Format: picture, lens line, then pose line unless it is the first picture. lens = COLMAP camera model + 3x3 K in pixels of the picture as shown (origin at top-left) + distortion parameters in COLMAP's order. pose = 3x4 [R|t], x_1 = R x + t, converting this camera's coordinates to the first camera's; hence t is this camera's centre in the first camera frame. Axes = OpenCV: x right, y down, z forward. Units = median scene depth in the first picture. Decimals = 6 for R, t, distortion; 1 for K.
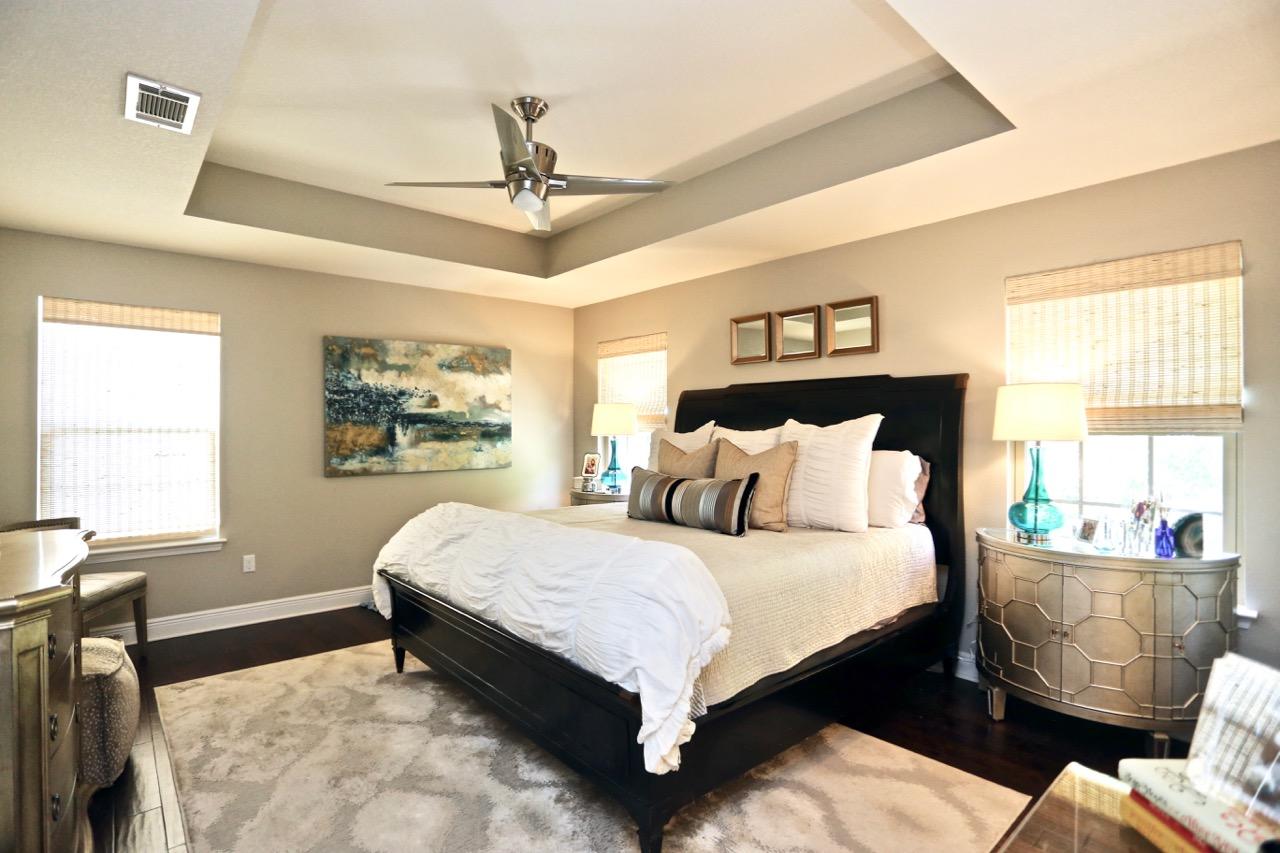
lens RADIAL K [[636.6, 0, 637.5], [0, 636.6, 429.5], [0, 0, 1]] dist [-0.022201, 0.002559]
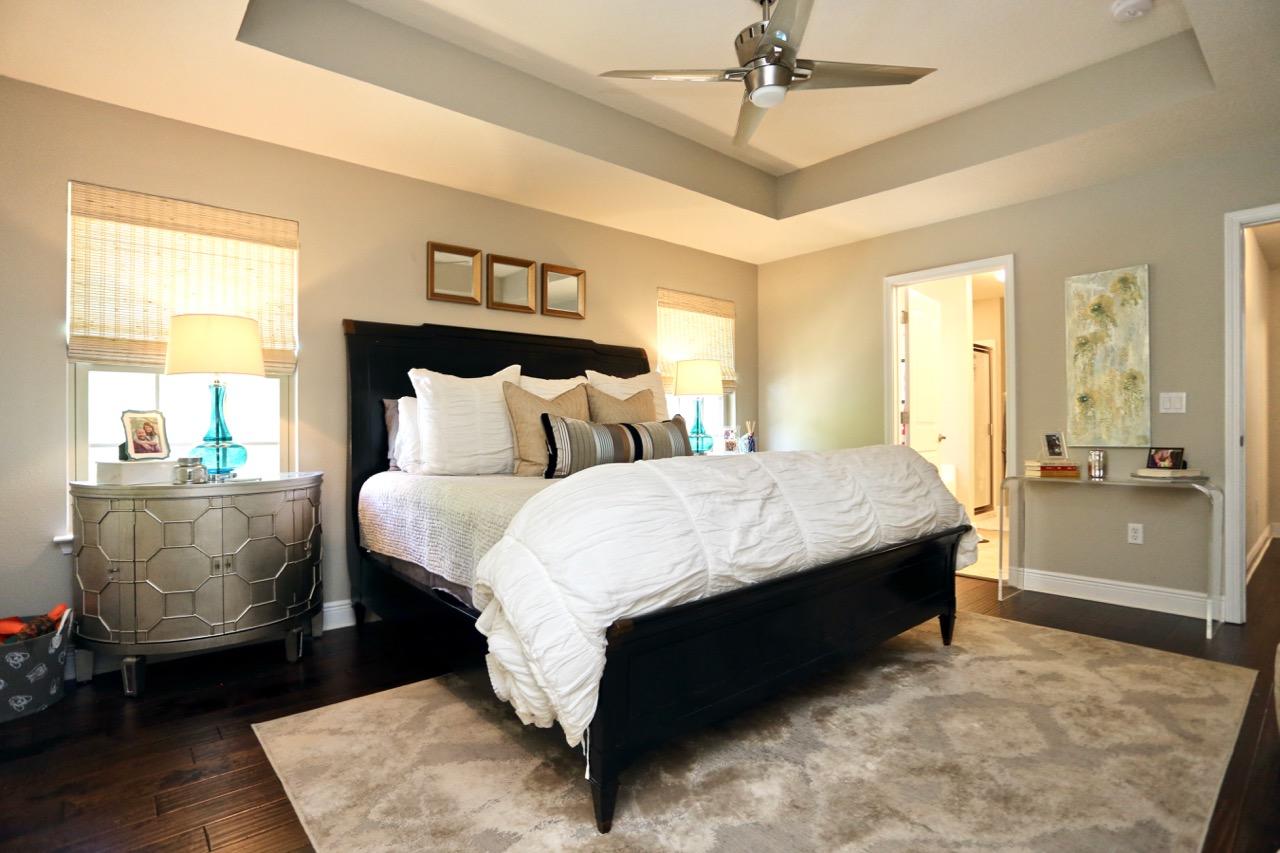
lens RADIAL K [[636.6, 0, 639.1], [0, 636.6, 421.7], [0, 0, 1]] dist [-0.022201, 0.002559]
pose [[0.032367, 0.001347, 0.999475, -0.831283], [-0.001552, 0.999998, -0.001297, 0.069537], [-0.999475, -0.001510, 0.032369, 0.917744]]
